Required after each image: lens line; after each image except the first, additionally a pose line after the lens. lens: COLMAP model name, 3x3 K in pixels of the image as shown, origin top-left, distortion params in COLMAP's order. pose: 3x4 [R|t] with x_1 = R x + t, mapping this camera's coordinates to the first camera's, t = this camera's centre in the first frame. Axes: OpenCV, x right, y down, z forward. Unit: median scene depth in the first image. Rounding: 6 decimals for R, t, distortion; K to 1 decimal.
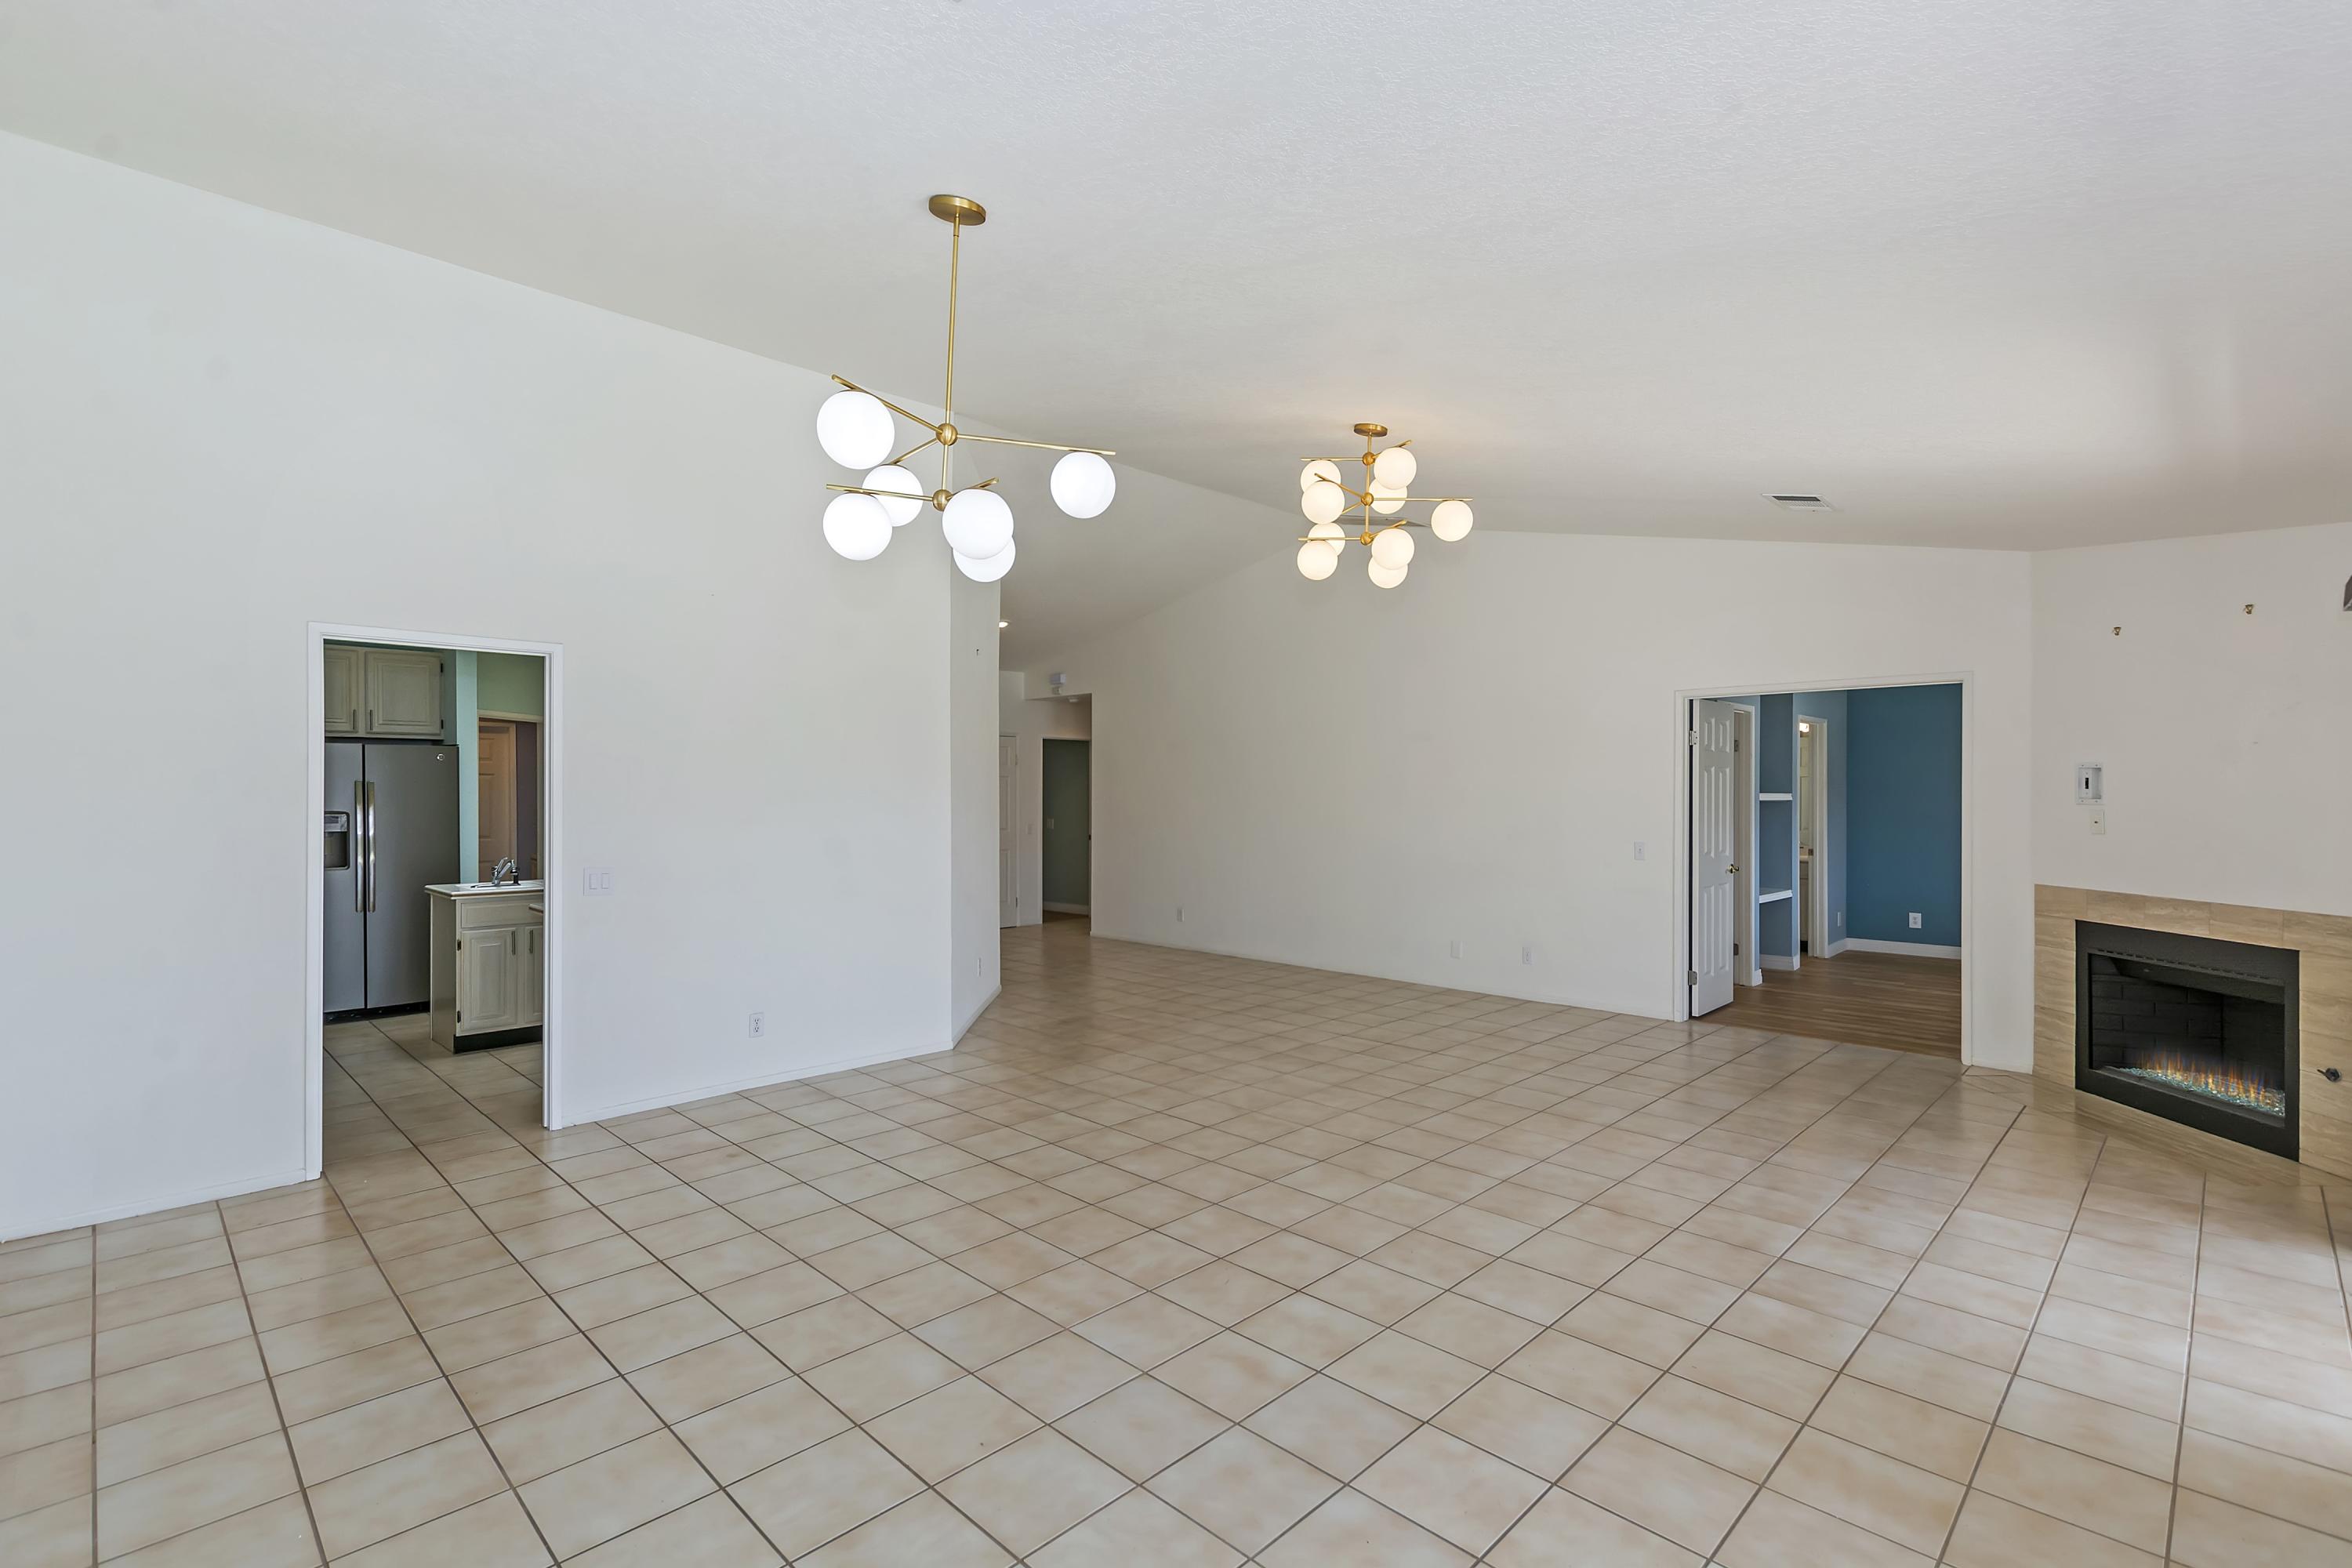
lens RADIAL K [[1063.9, 0, 1180.7], [0, 1063.9, 794.0], [0, 0, 1]] dist [0.017889, -0.000878]
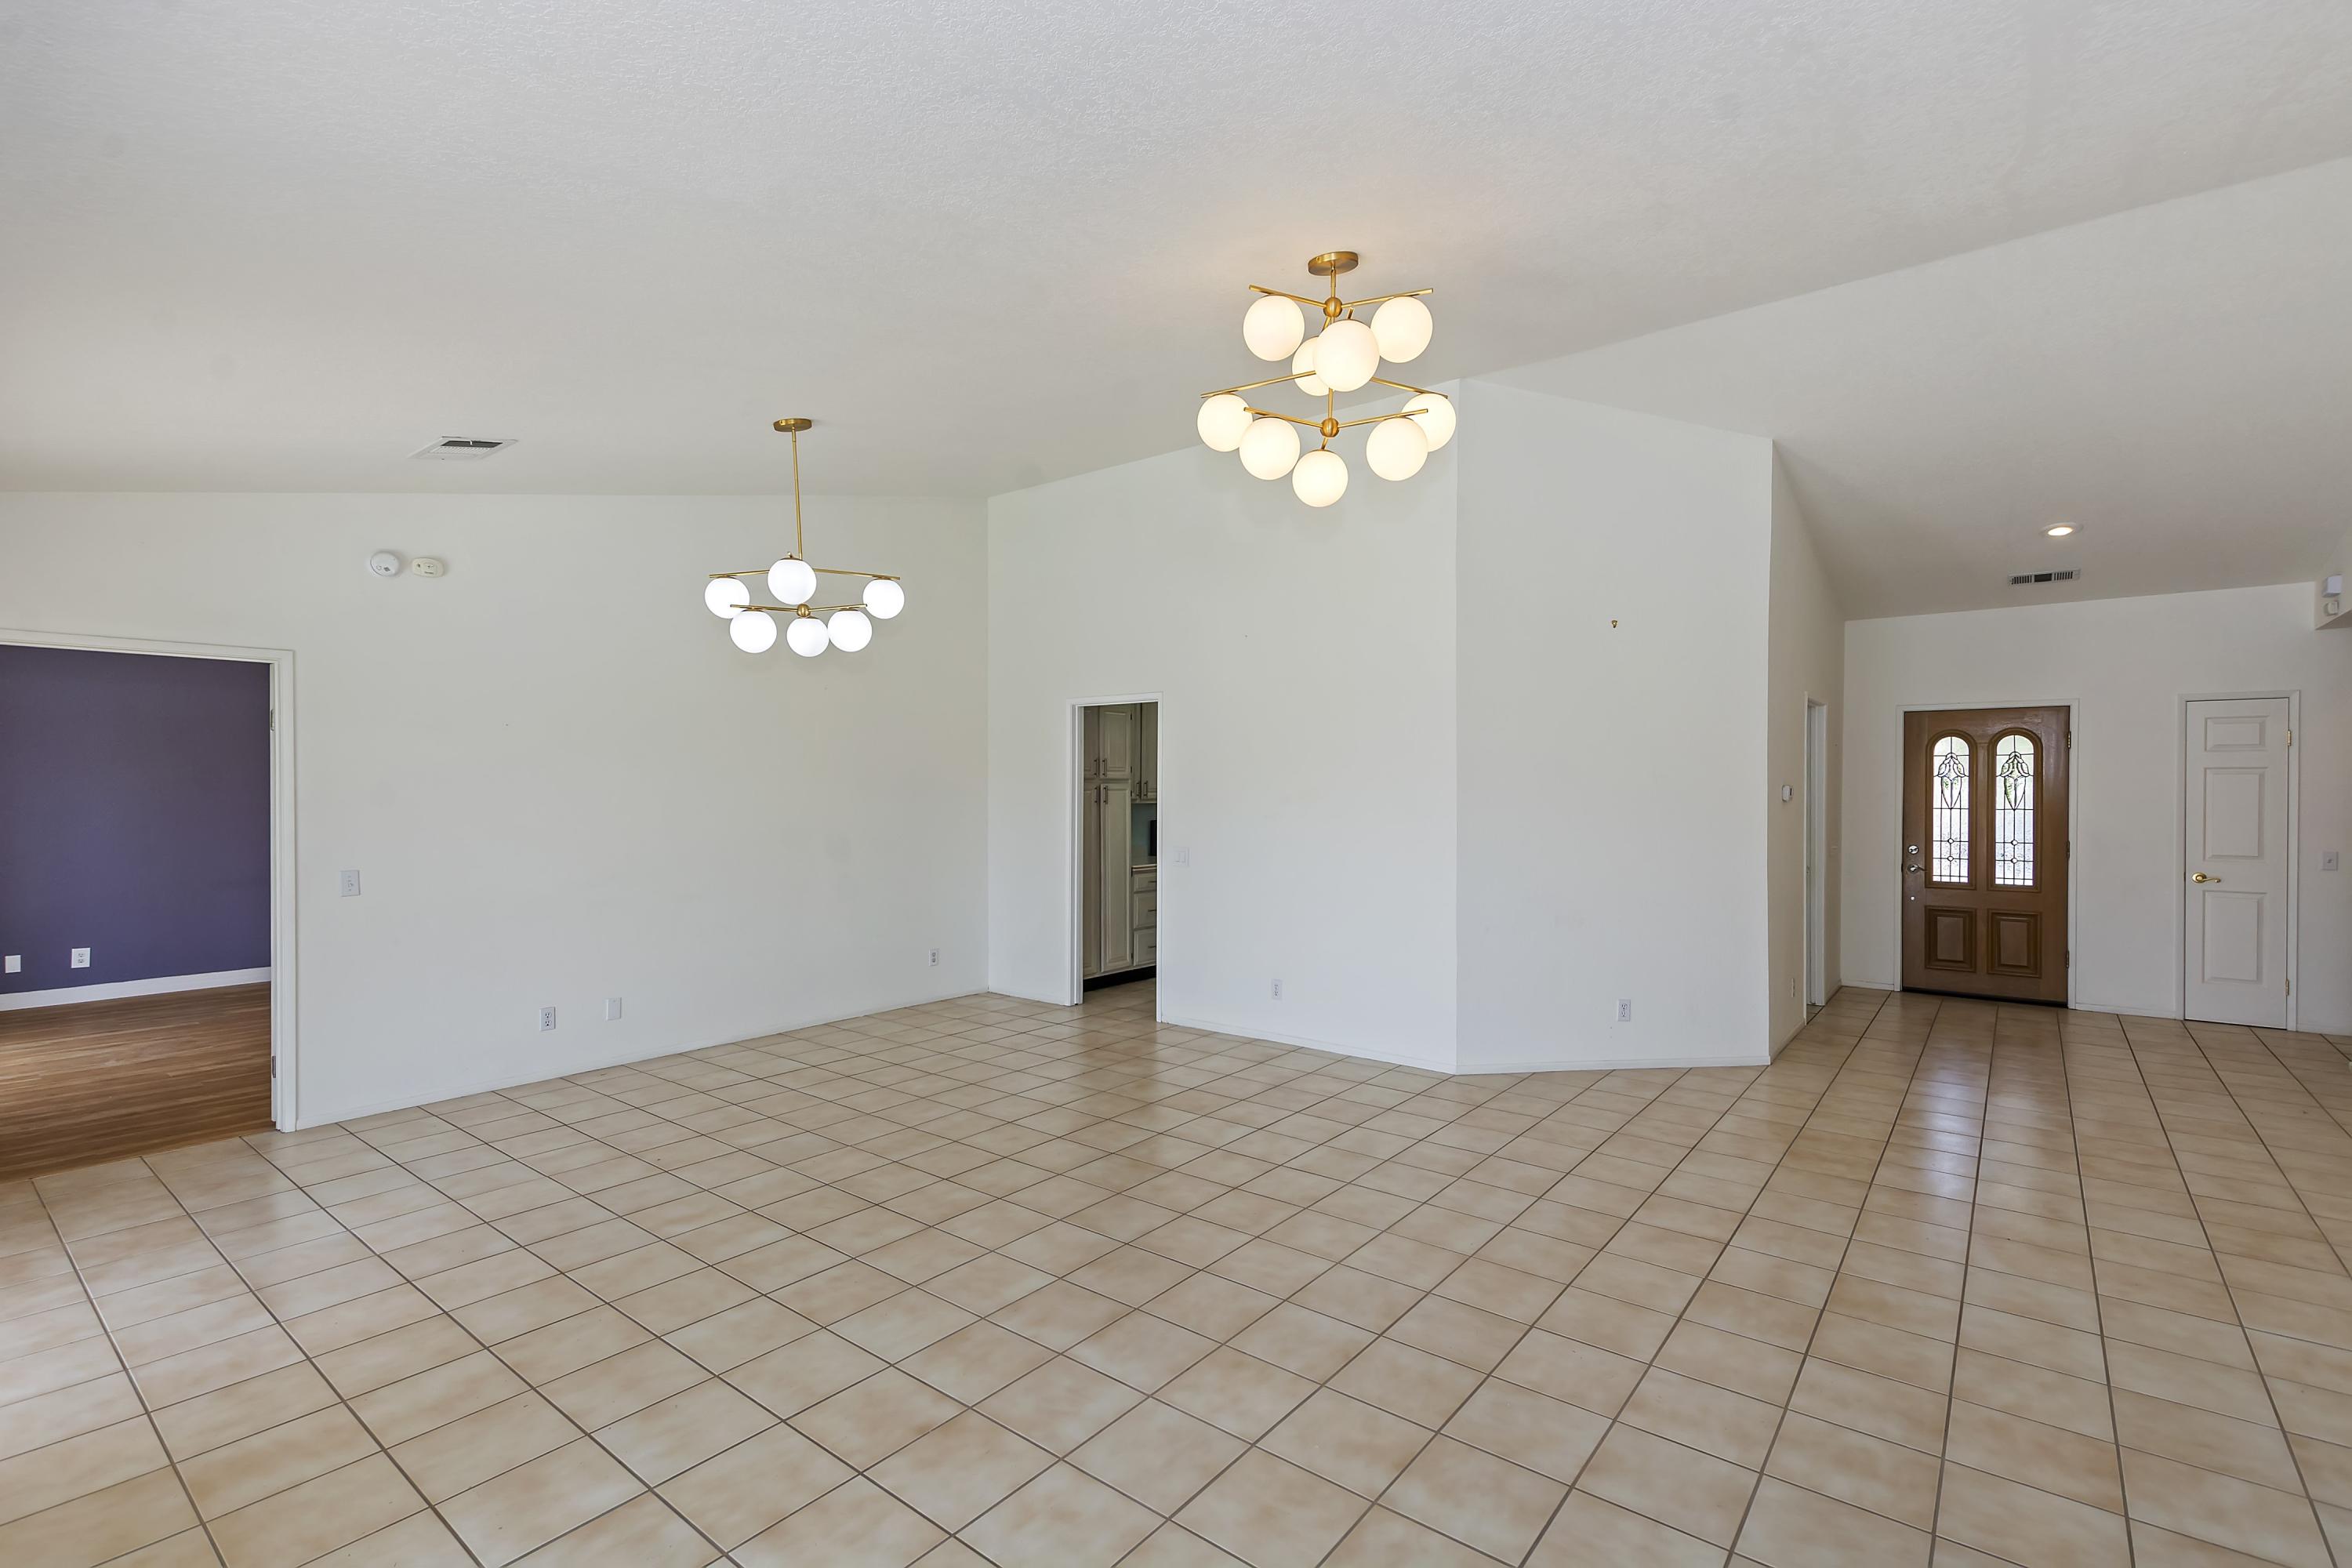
lens RADIAL K [[1063.9, 0, 1180.7], [0, 1063.9, 794.0], [0, 0, 1]] dist [0.017889, -0.000878]
pose [[0.101850, 0.005699, -0.994783, 0.964538], [0.001886, 0.999981, 0.005922, -0.011896], [0.994798, -0.002479, 0.101837, 0.959817]]
